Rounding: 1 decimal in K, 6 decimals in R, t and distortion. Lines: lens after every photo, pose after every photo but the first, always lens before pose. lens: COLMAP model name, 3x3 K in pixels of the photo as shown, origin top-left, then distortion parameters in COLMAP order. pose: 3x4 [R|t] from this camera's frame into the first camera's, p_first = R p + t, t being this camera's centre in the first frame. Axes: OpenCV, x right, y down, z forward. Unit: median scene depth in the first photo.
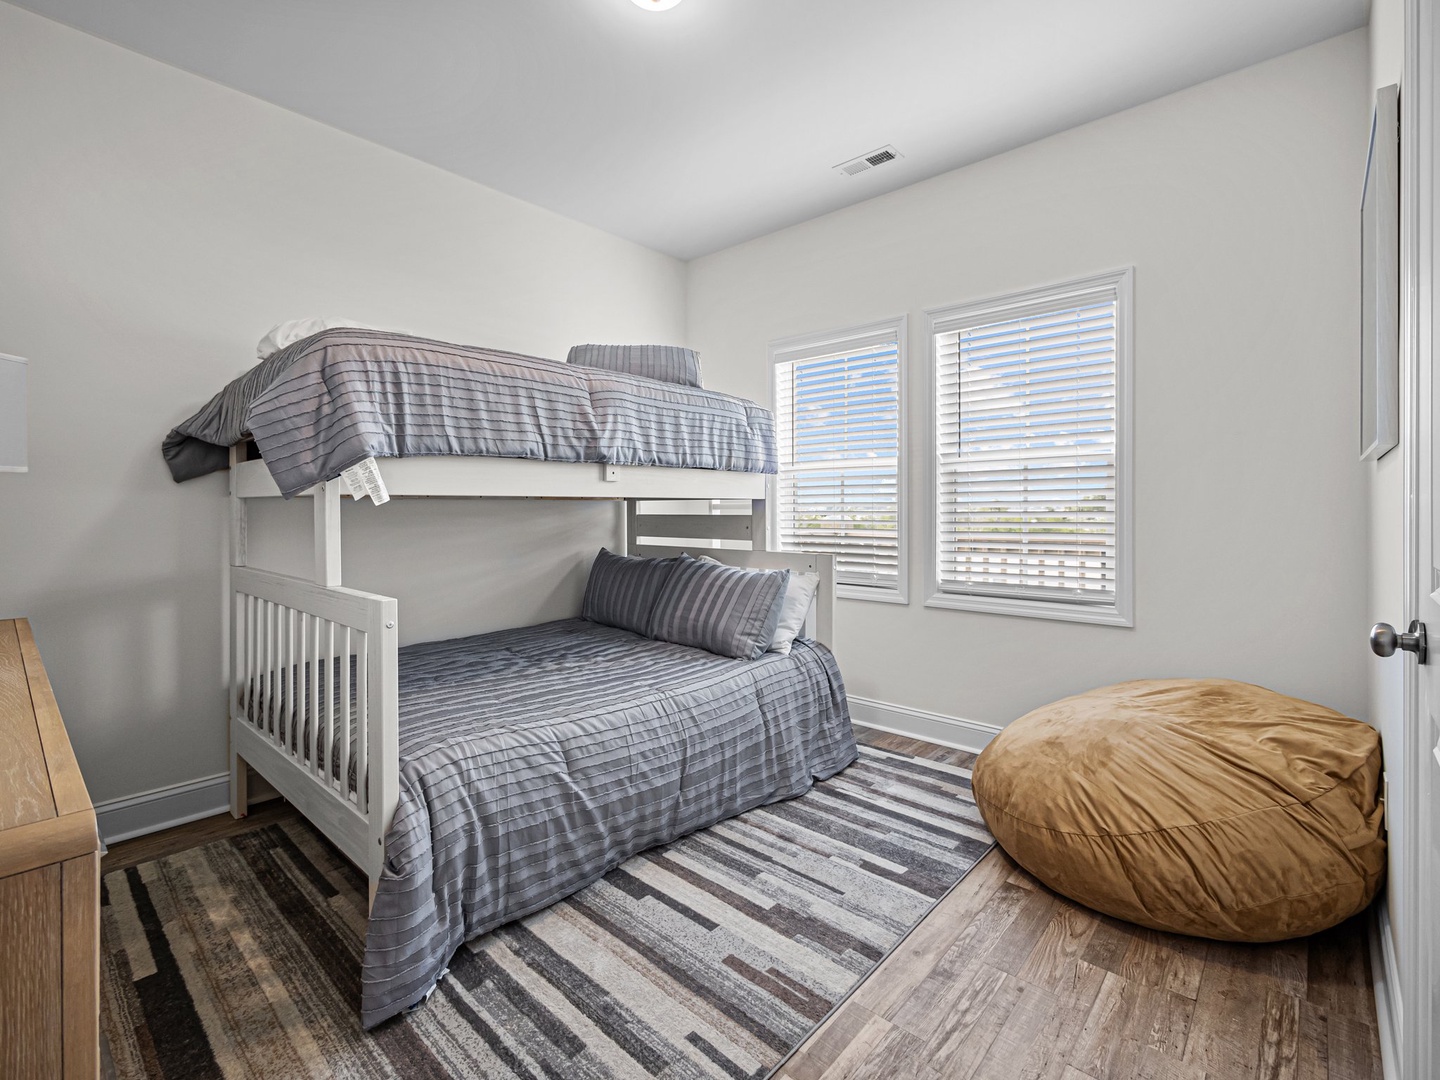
lens RADIAL K [[659.0, 0, 718.0], [0, 659.0, 526.5], [0, 0, 1]] dist [0.004041, 0.000641]
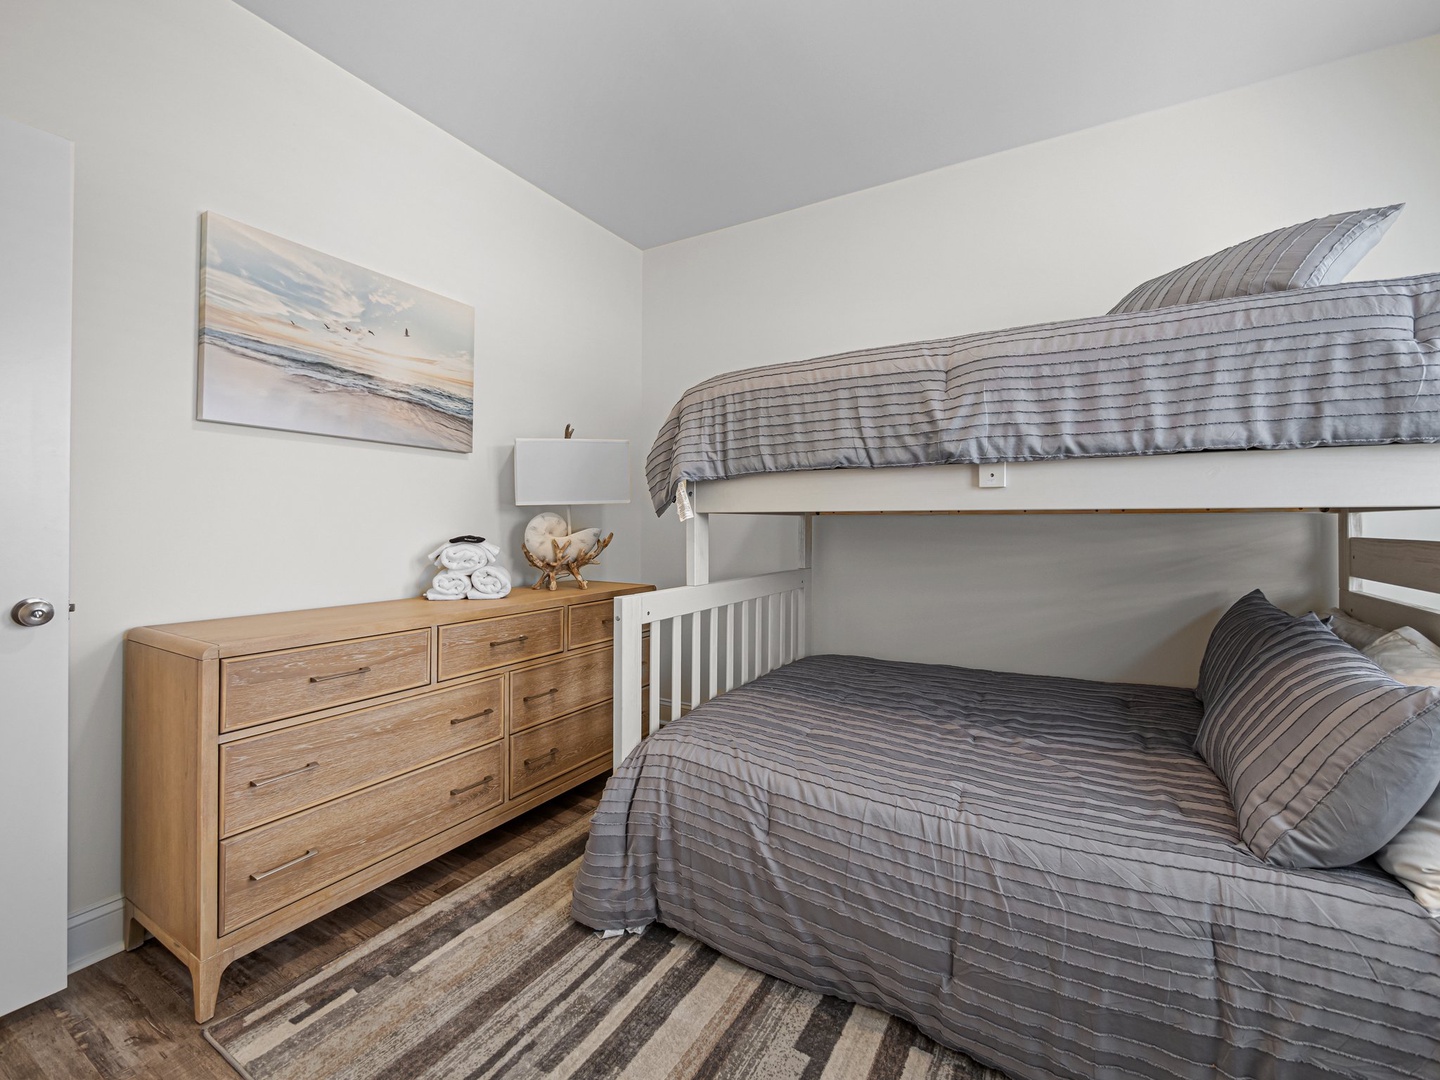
lens RADIAL K [[614.9, 0, 720.0], [0, 614.9, 525.9], [0, 0, 1]] dist [-0.005142, 0.000161]
pose [[0.205955, 0.009873, -0.978512, 0.465791], [-0.029956, 0.999544, 0.003780, -0.023978], [0.978103, 0.028533, 0.206157, 0.653921]]
